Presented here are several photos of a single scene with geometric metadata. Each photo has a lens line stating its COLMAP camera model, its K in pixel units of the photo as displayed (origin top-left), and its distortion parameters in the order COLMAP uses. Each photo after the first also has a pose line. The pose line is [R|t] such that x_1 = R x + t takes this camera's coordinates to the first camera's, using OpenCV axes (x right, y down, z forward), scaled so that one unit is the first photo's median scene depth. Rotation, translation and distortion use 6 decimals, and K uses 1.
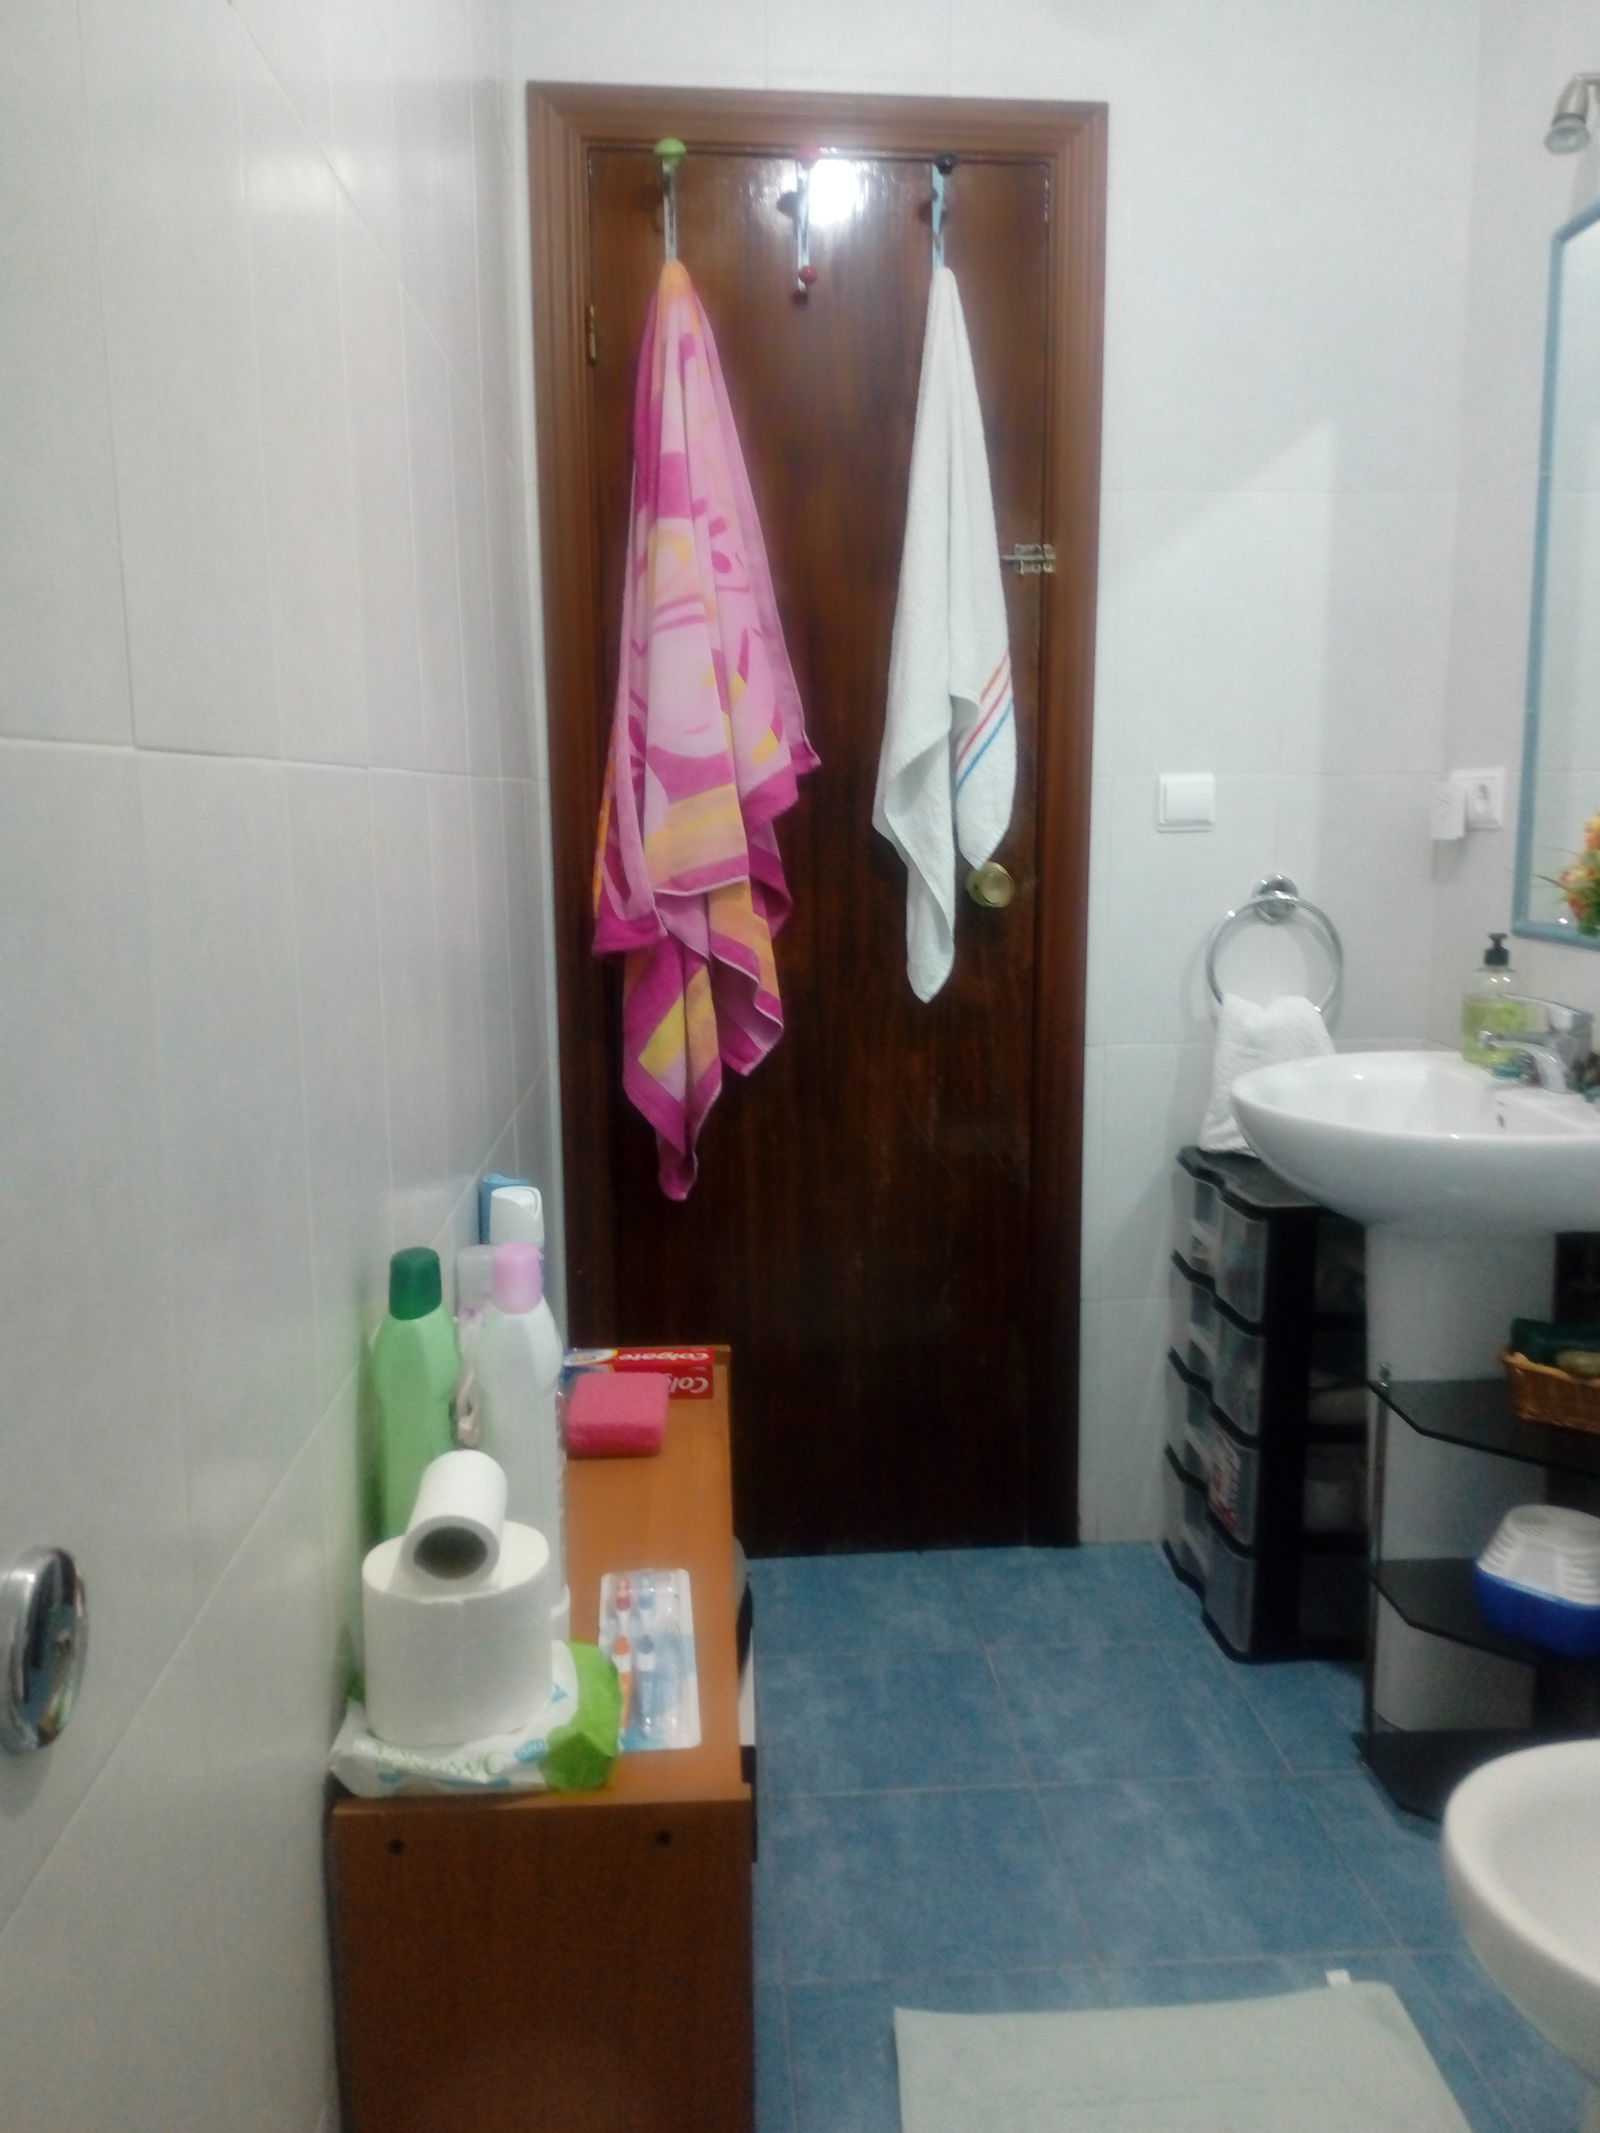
lens RADIAL K [[1707.7, 0, 804.9], [0, 1707.7, 1056.6], [0, 0, 1]] dist [0.007194, -0.002280]
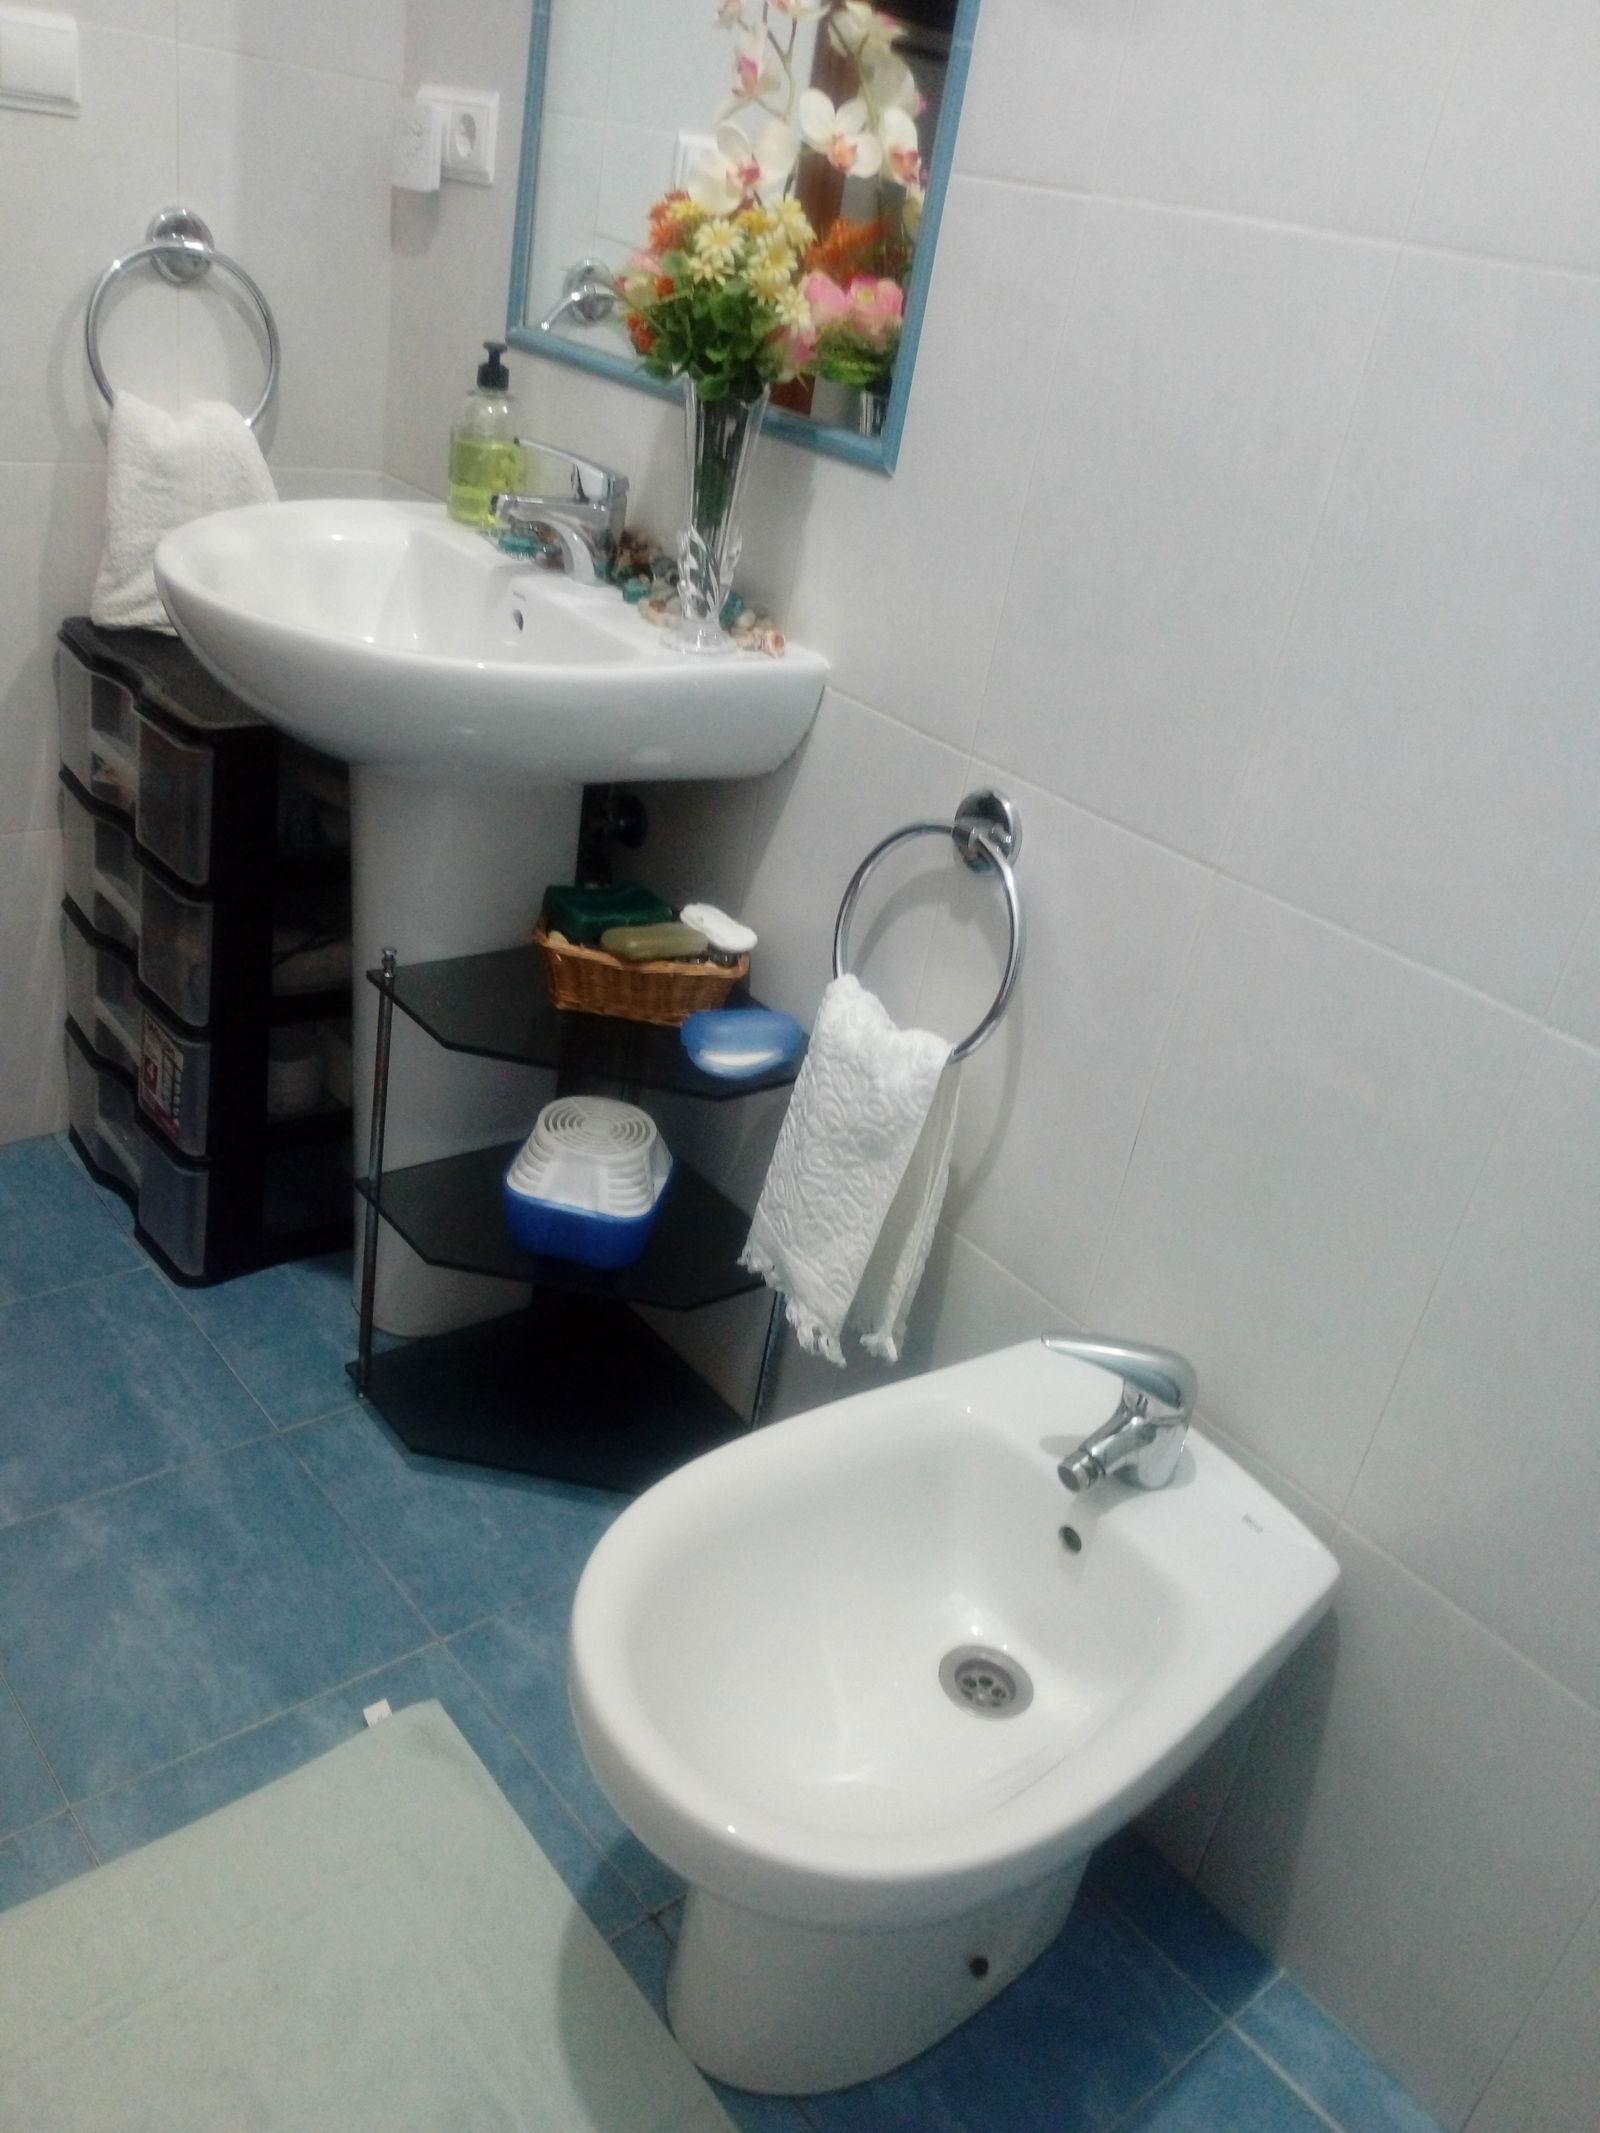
lens RADIAL K [[1707.7, 0, 804.9], [0, 1707.7, 1056.6], [0, 0, 1]] dist [0.007194, -0.002280]
pose [[0.795117, -0.145911, 0.588642, 0.025592], [-0.077862, 0.938031, 0.337691, -0.042844], [-0.601437, -0.314337, 0.734483, 0.270157]]
